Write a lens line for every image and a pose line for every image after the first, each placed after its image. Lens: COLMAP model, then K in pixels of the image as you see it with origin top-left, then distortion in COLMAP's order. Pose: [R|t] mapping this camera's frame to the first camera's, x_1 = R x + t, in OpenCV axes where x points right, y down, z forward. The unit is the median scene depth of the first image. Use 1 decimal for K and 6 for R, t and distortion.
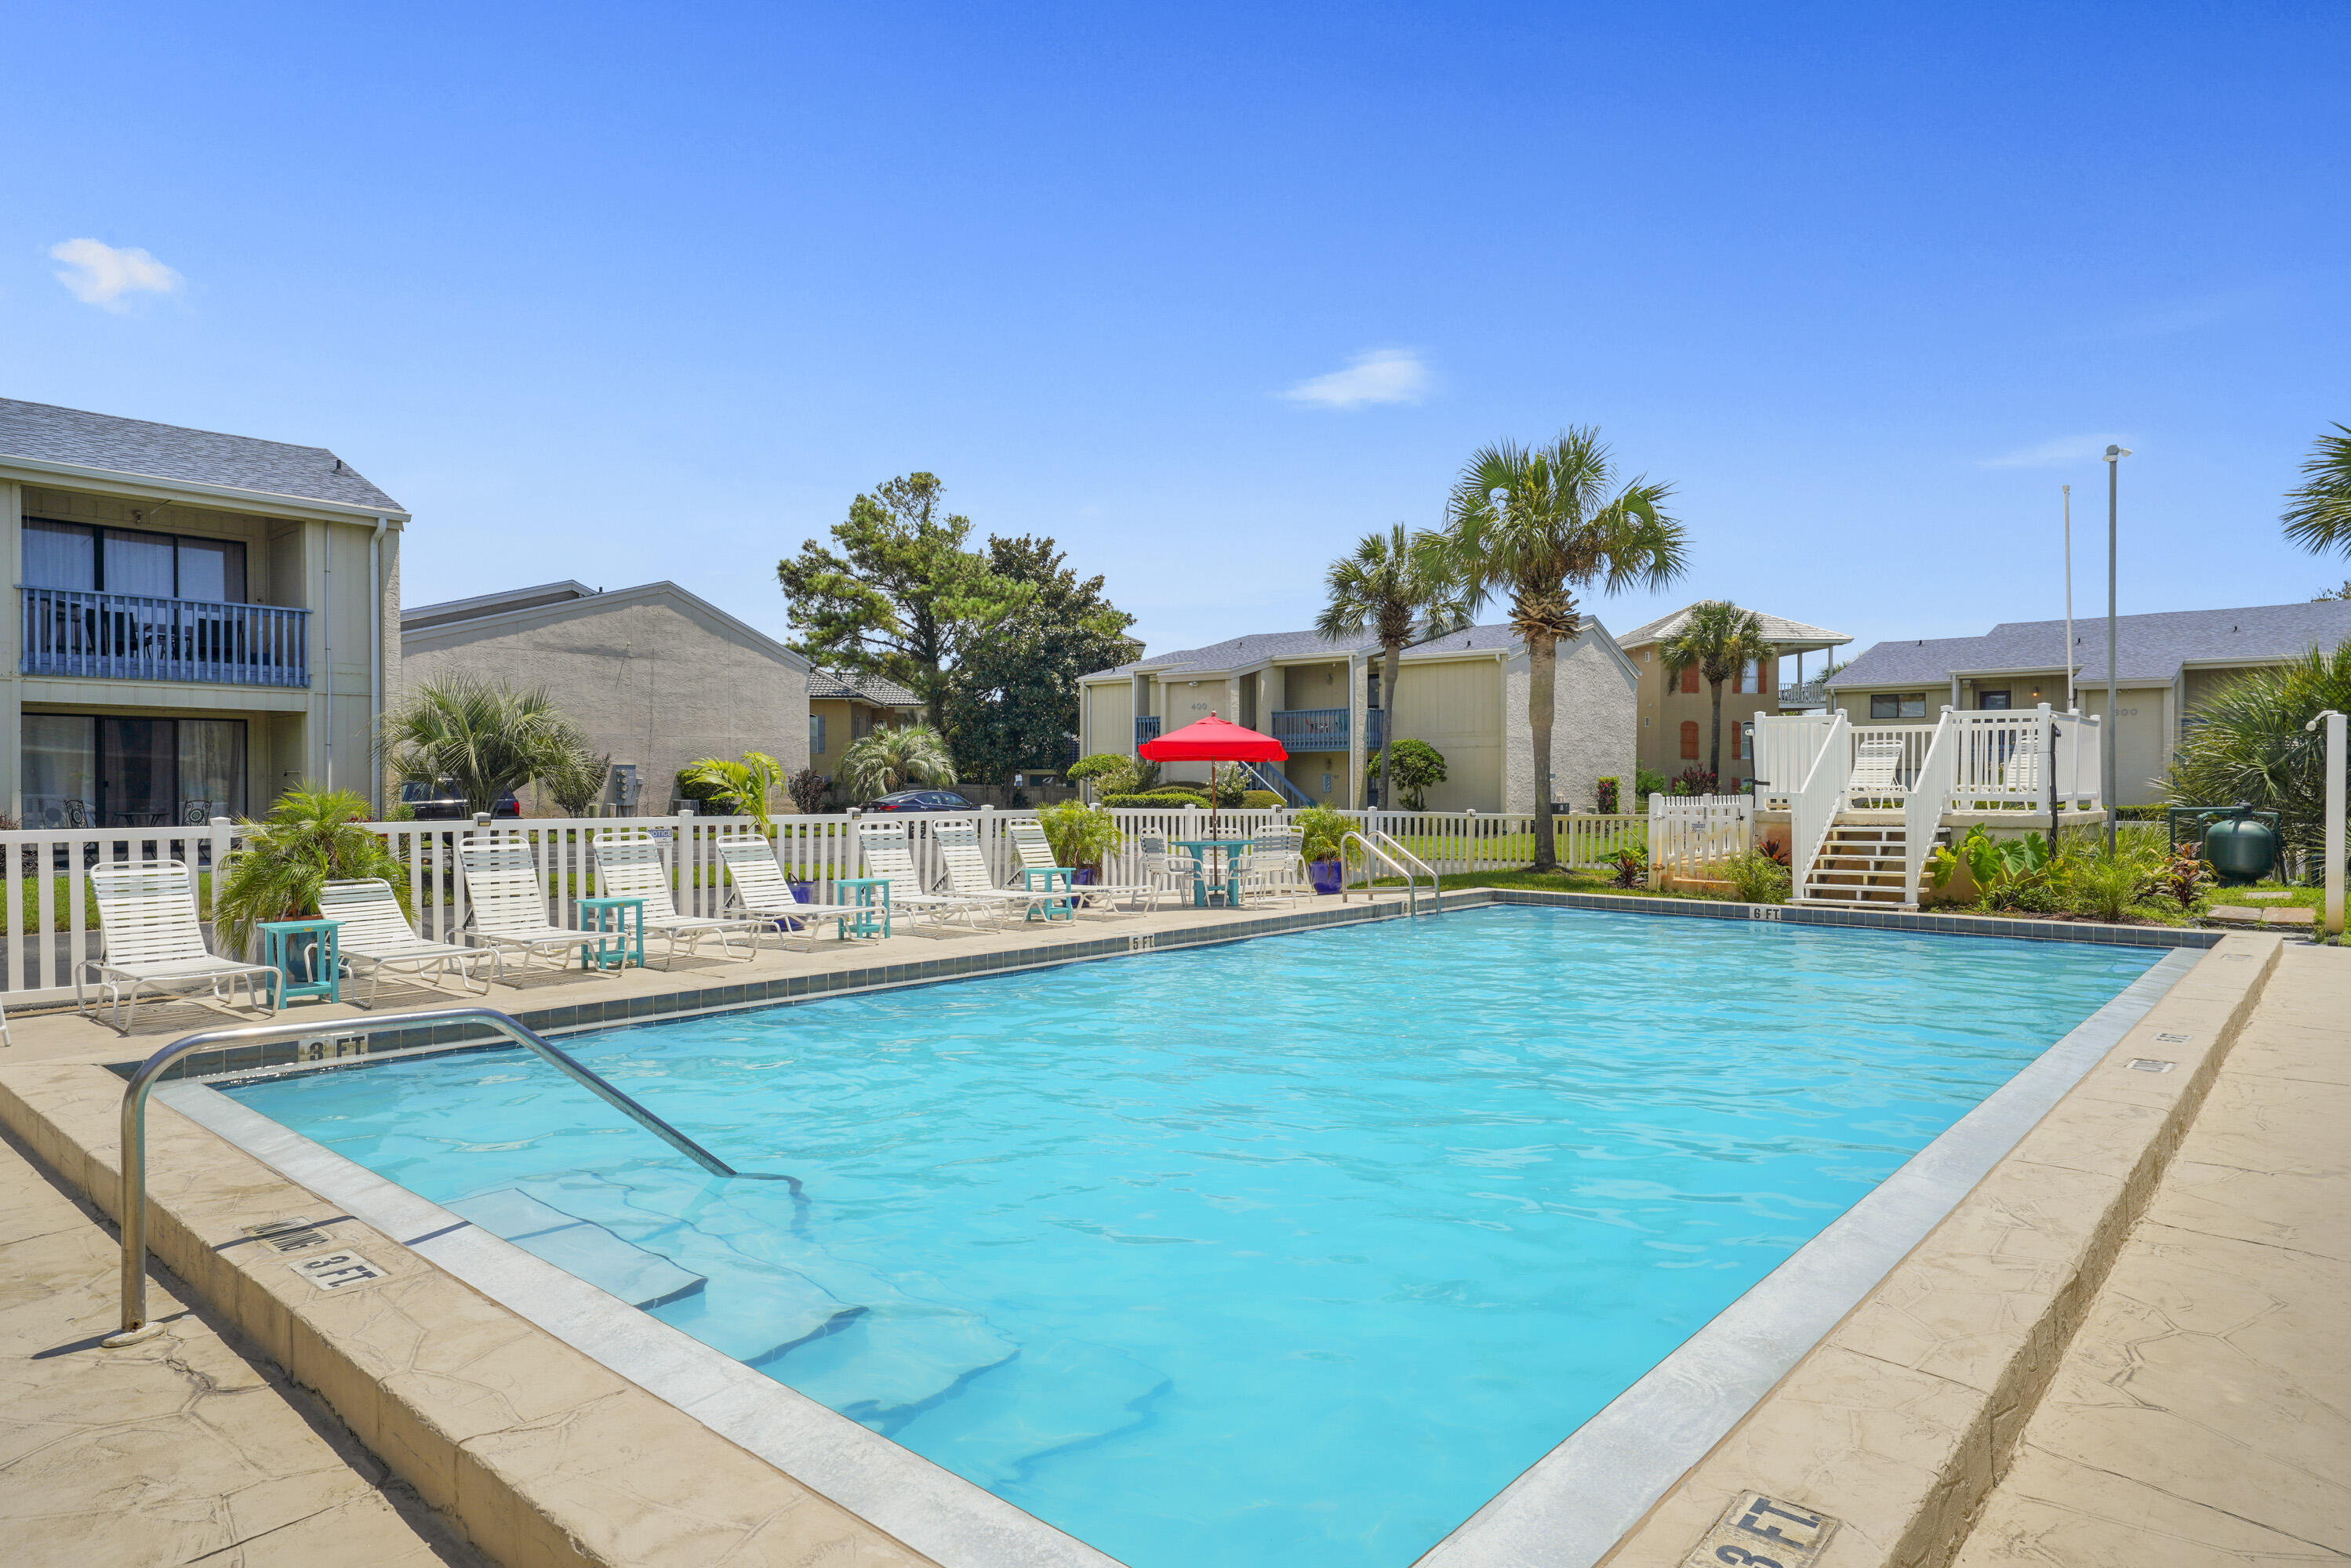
lens RADIAL K [[1336.5, 0, 1175.5], [0, 1336.5, 784.0], [0, 0, 1]] dist [0.018339, -0.000749]
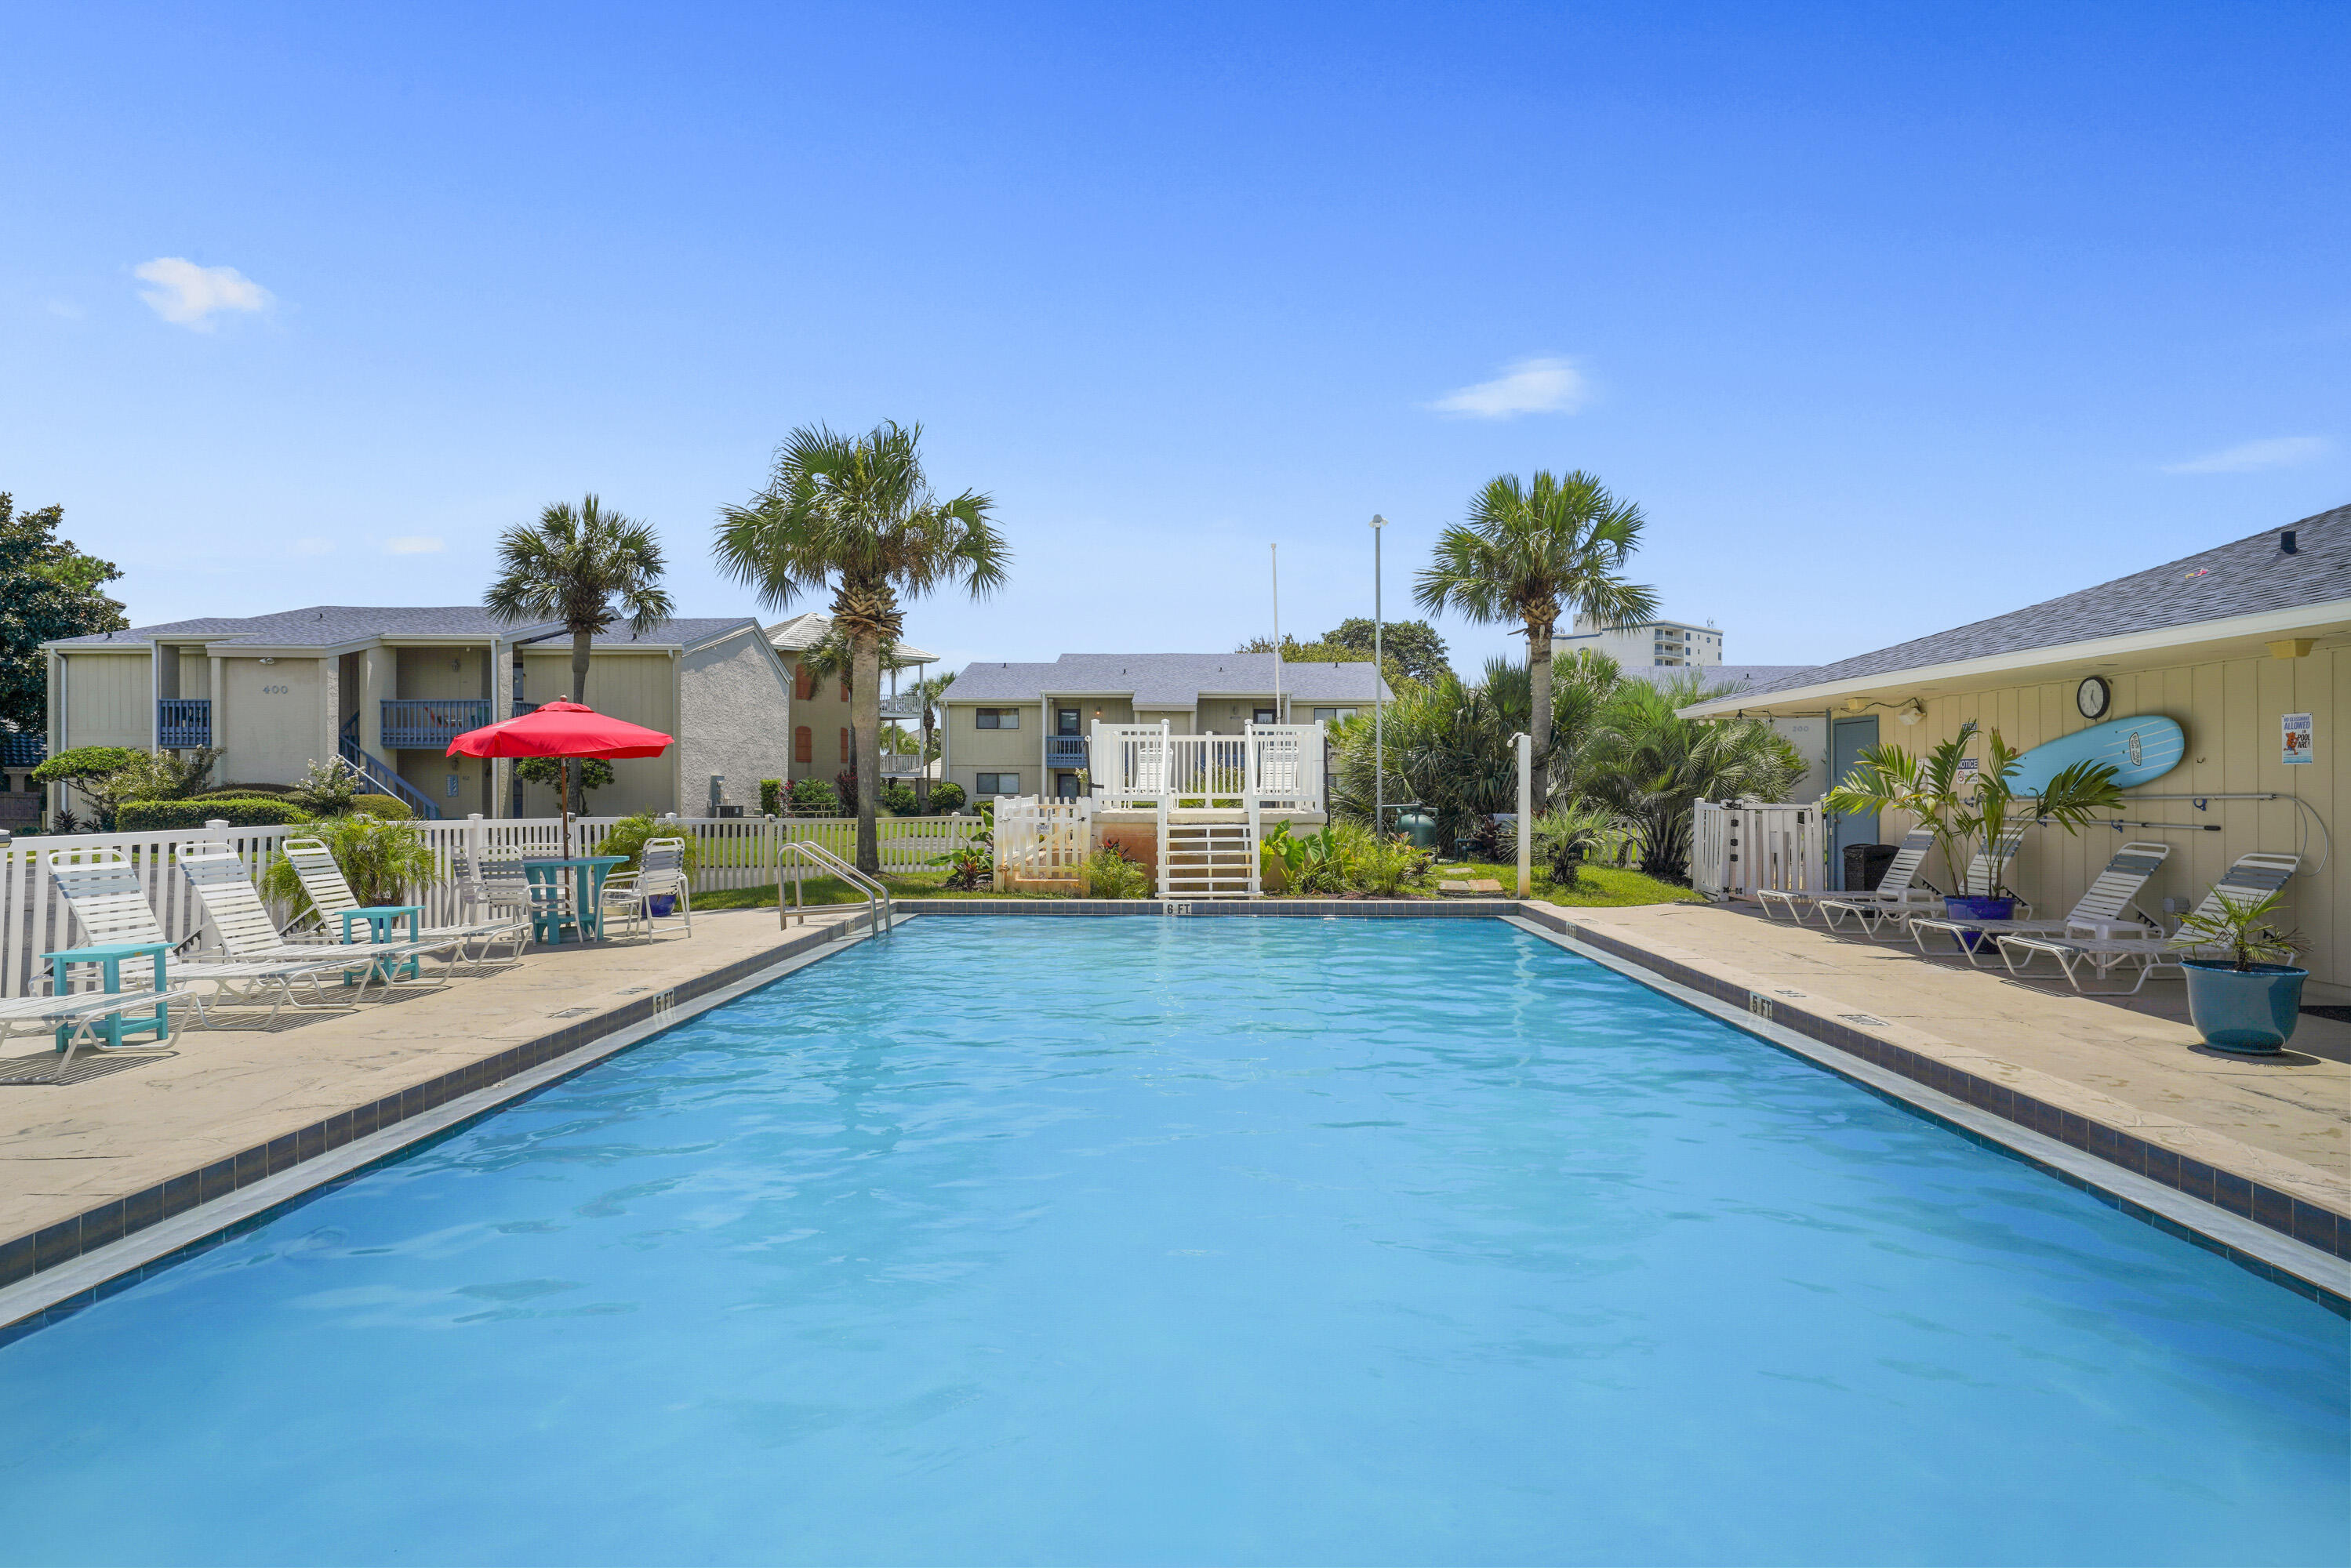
lens RADIAL K [[1284.9, 0, 1175.5], [0, 1284.9, 784.0], [0, 0, 1]] dist [0.015056, 0.000864]
pose [[0.768624, 0.000032, 0.639701, -0.145869], [0.000941, 0.999999, -0.001180, -0.000983], [-0.639701, 0.001509, 0.768623, 0.145459]]
